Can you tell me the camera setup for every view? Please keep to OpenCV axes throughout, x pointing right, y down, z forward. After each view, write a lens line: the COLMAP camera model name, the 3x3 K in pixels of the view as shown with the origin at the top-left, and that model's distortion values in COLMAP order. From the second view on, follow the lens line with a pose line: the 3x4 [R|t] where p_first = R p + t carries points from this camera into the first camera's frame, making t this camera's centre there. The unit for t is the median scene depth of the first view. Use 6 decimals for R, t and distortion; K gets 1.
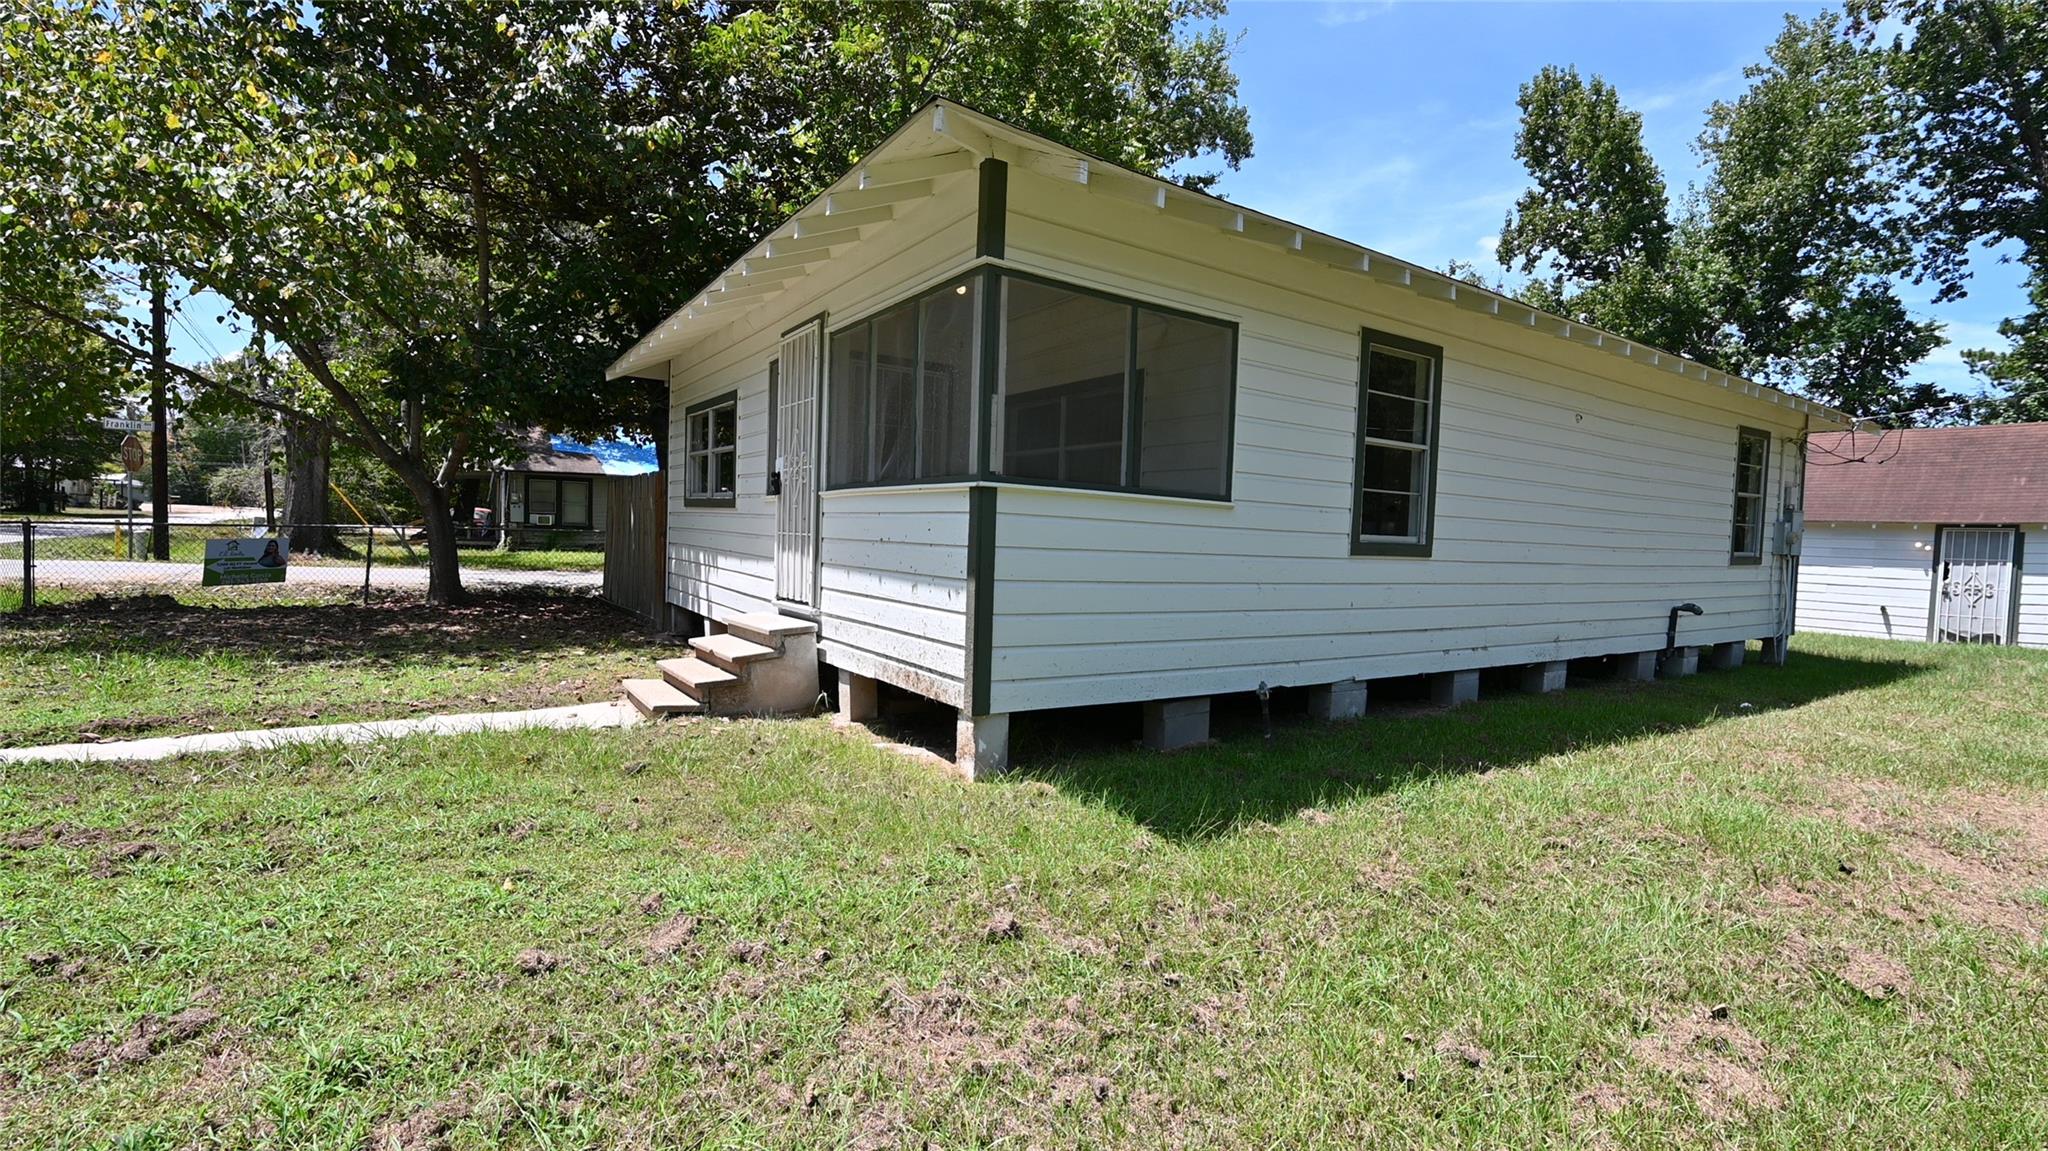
lens RADIAL K [[901.5, 0, 1058.5], [0, 901.5, 581.3], [0, 0, 1]] dist [-0.001669, 0.000060]
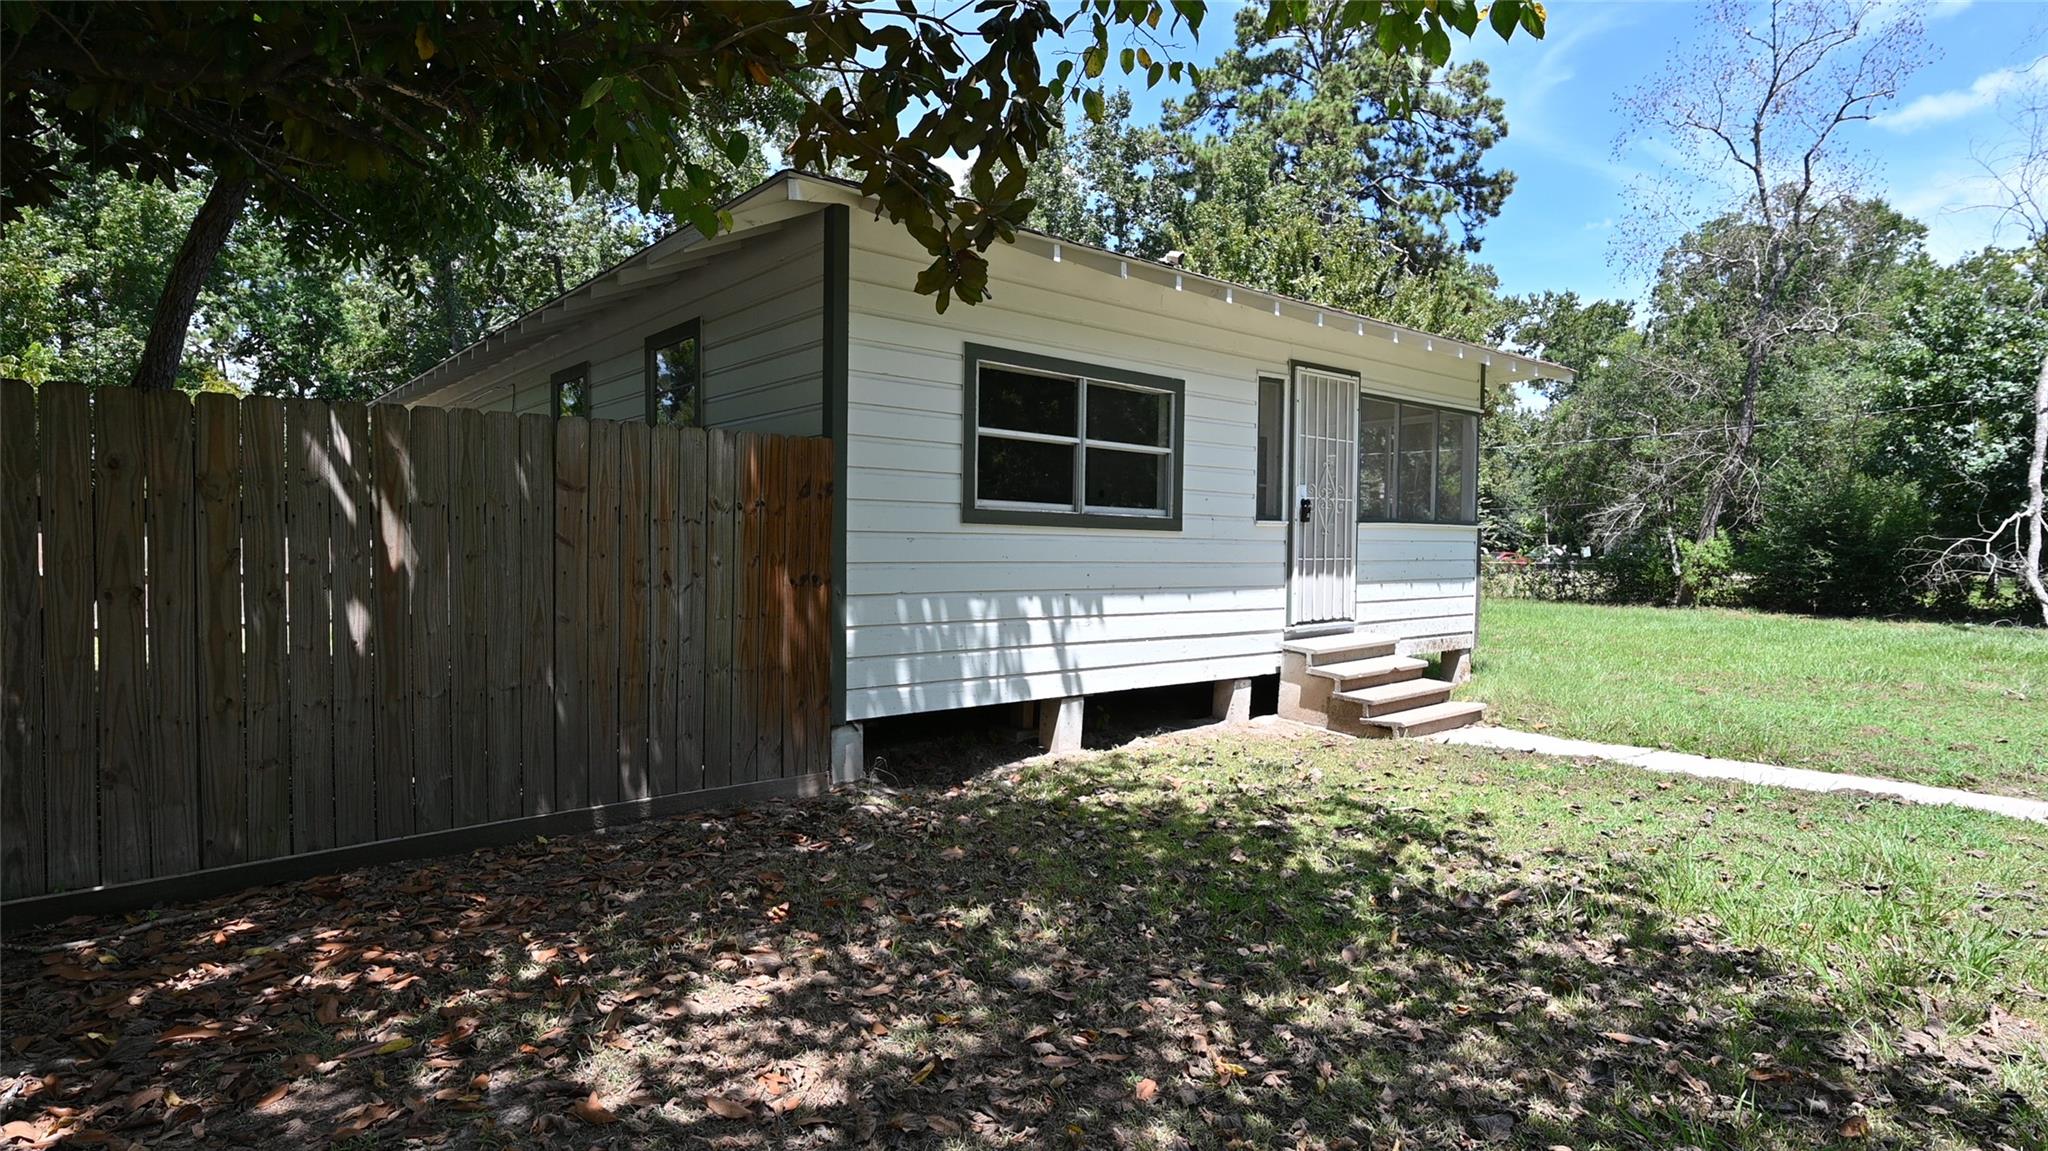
lens RADIAL K [[1070.9, 0, 1035.1], [0, 1070.9, 586.2], [0, 0, 1]] dist [-0.000193, -0.000107]
pose [[-0.106728, -0.068952, 0.991895, -1.500633], [0.042191, 0.996380, 0.073804, -0.126614], [-0.993393, 0.049726, -0.103432, 1.445452]]
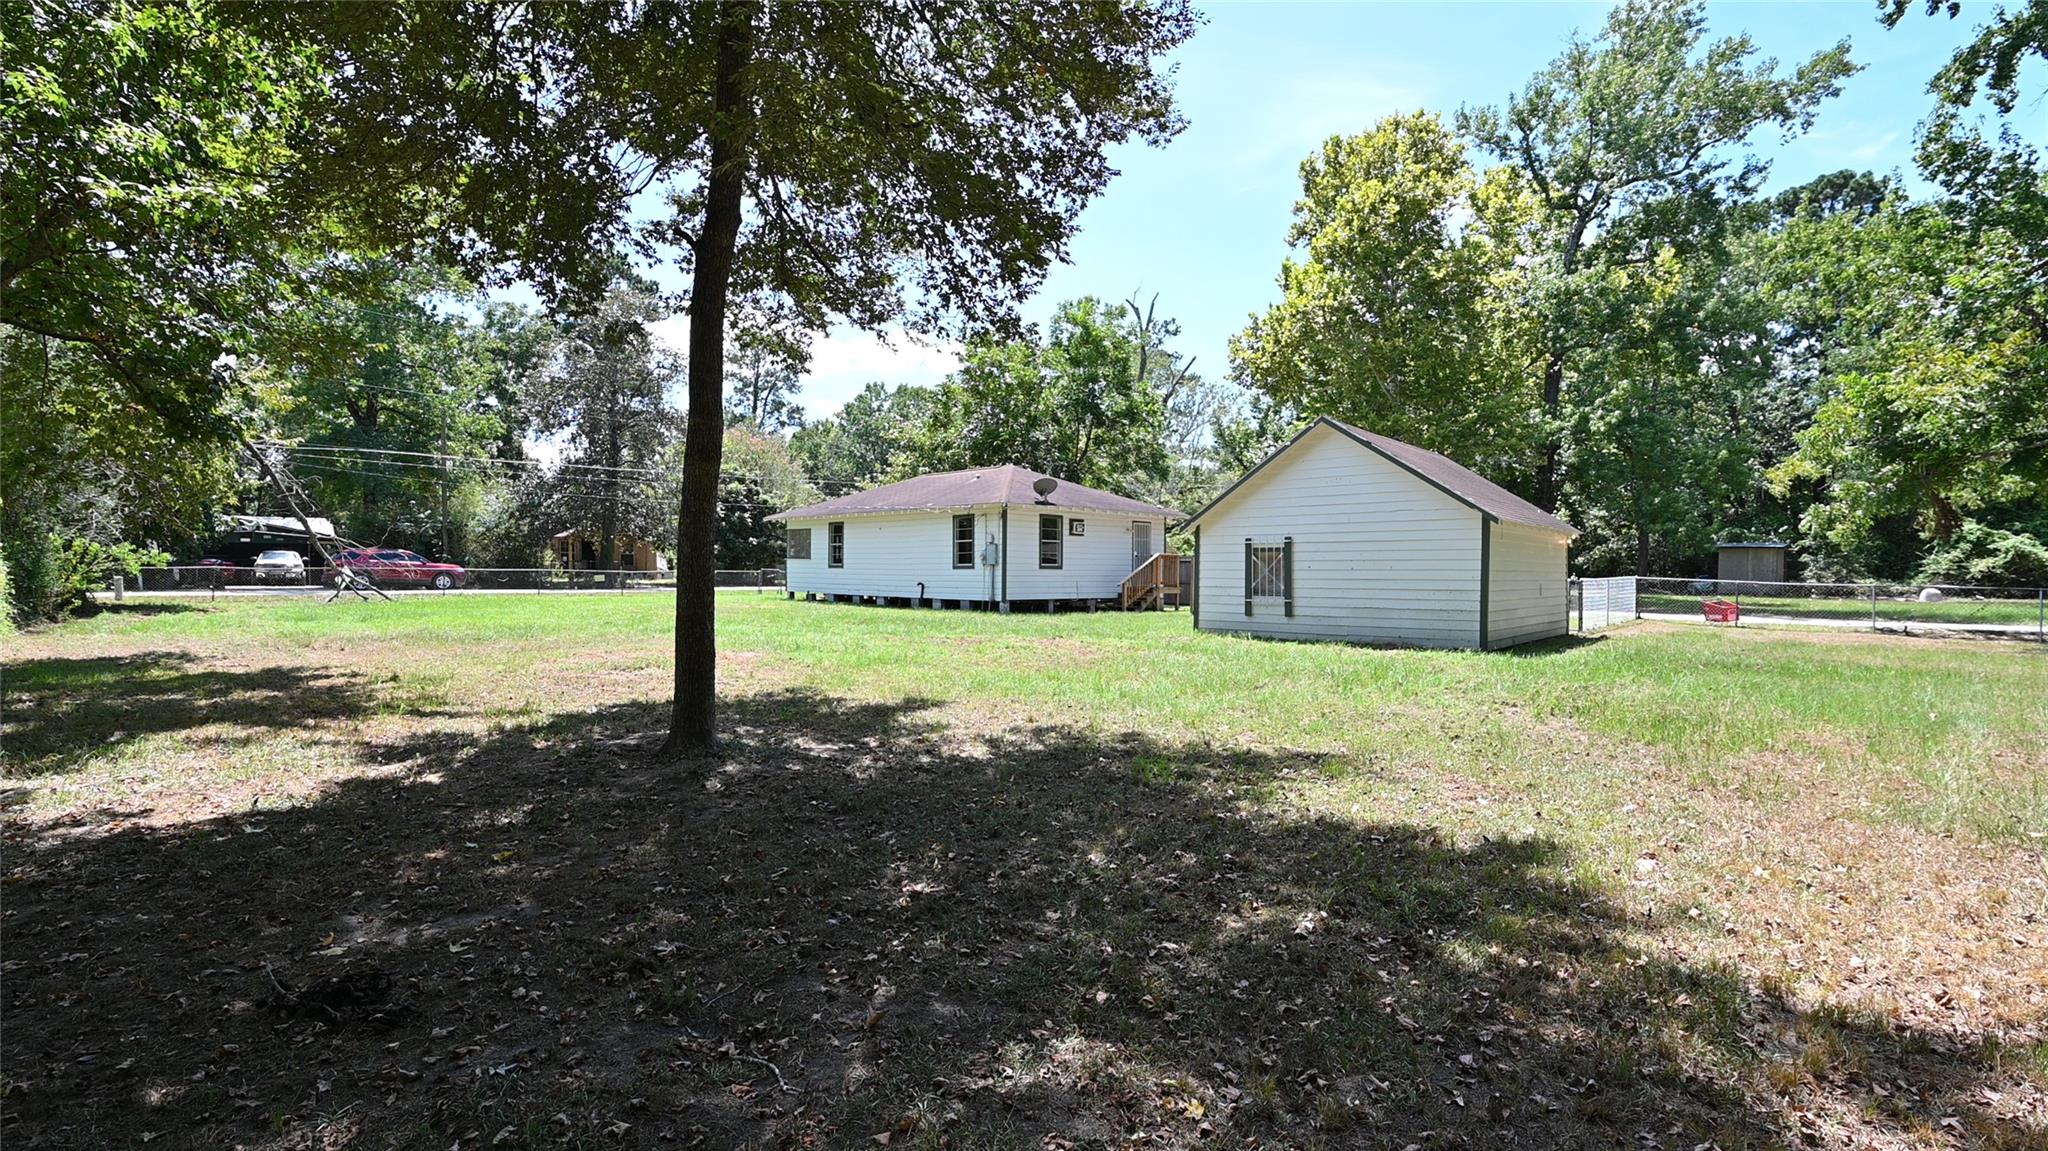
lens RADIAL K [[898.2, 0, 1024.7], [0, 898.2, 565.6], [0, 0, 1]] dist [-0.000934, 0.000349]
pose [[0.140364, -0.034831, -0.989487, 4.954438], [-0.047228, 0.998008, -0.041830, 0.105875], [0.988973, 0.052603, 0.138440, 1.262885]]
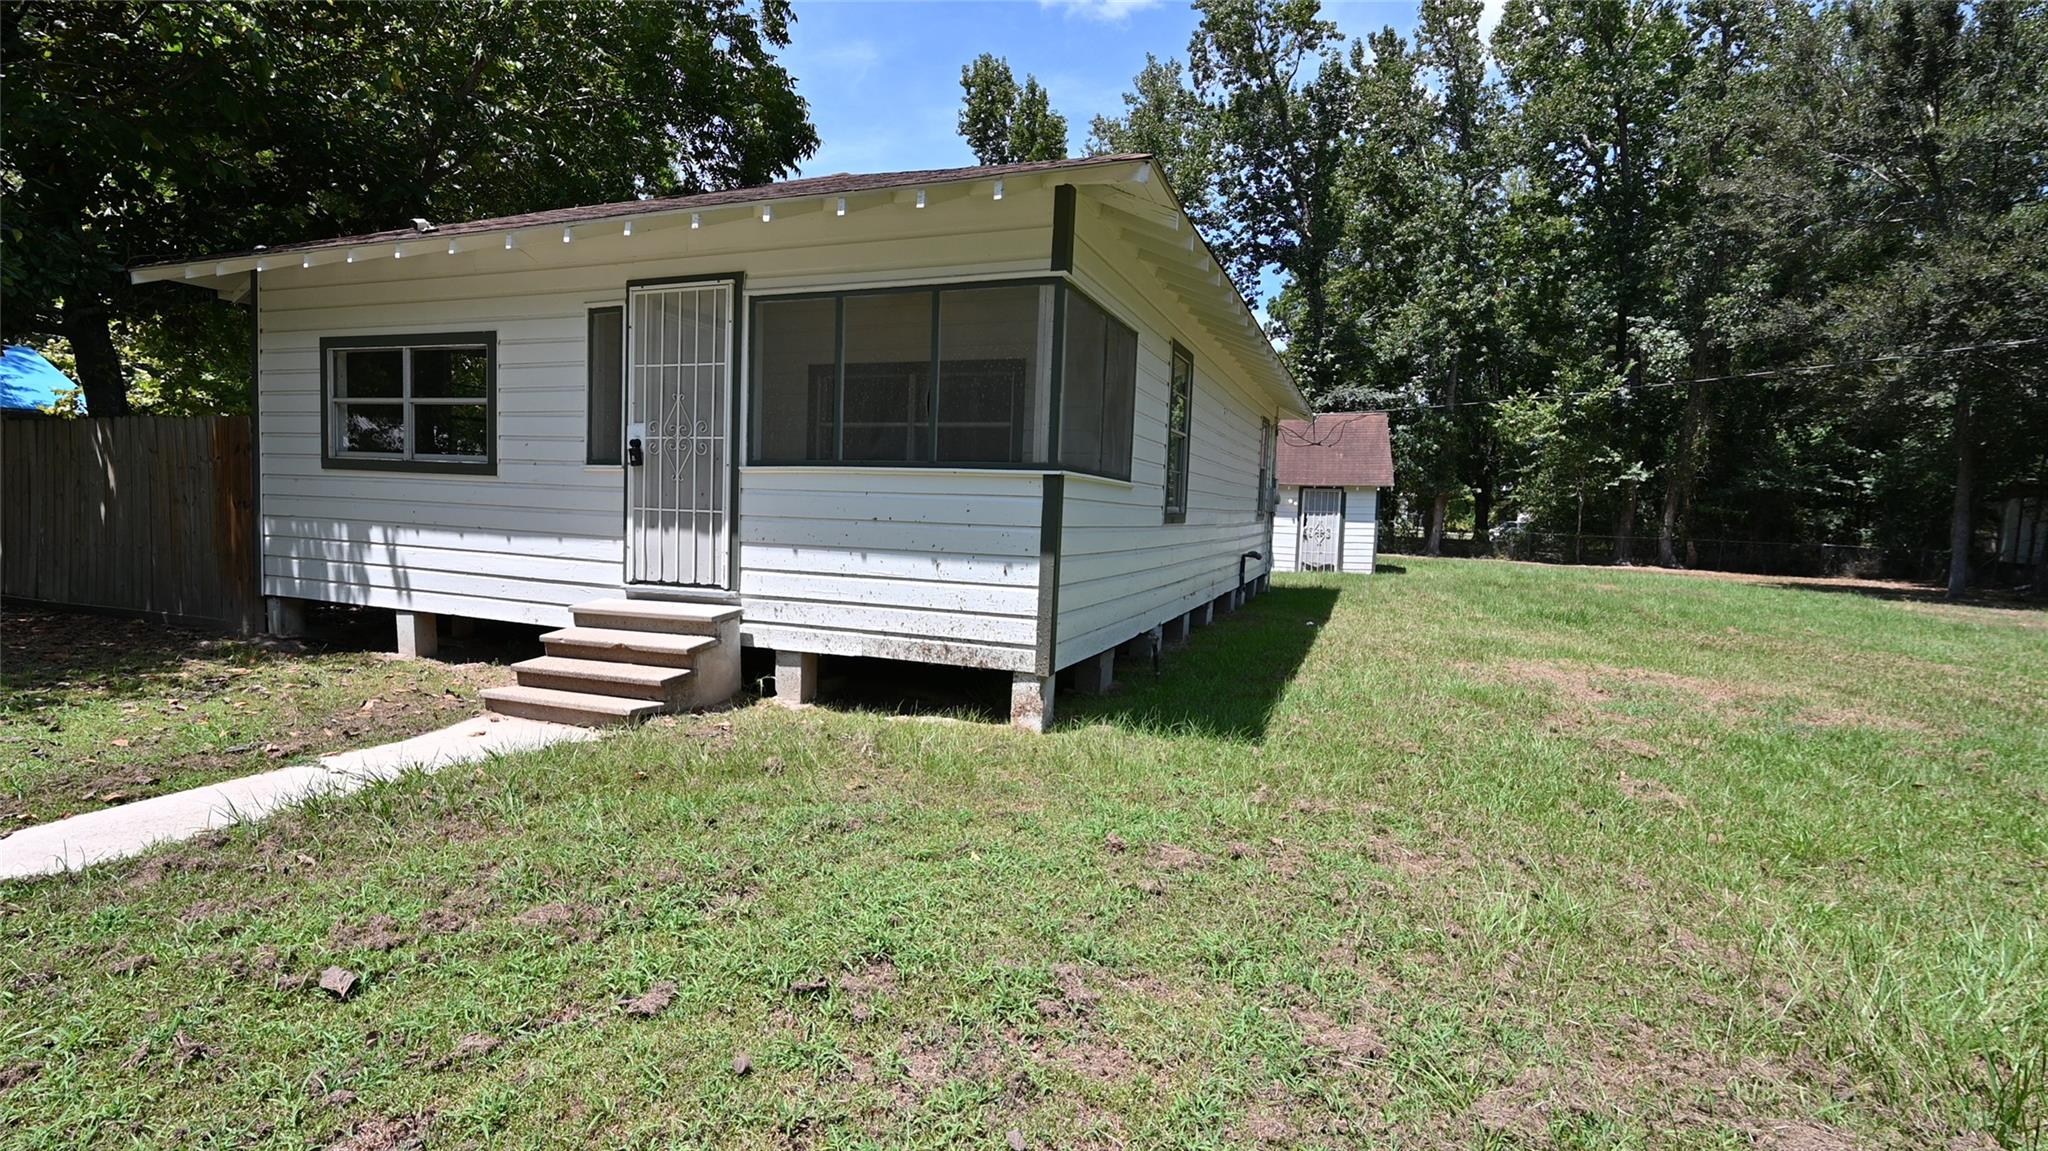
lens RADIAL K [[974.9, 0, 973.8], [0, 974.9, 573.6], [0, 0, 1]] dist [0.002561, -0.000179]
pose [[0.845671, -0.045517, 0.531759, -0.551253], [0.023924, 0.998588, 0.047429, -0.027359], [-0.533167, -0.027388, 0.845566, 0.007986]]
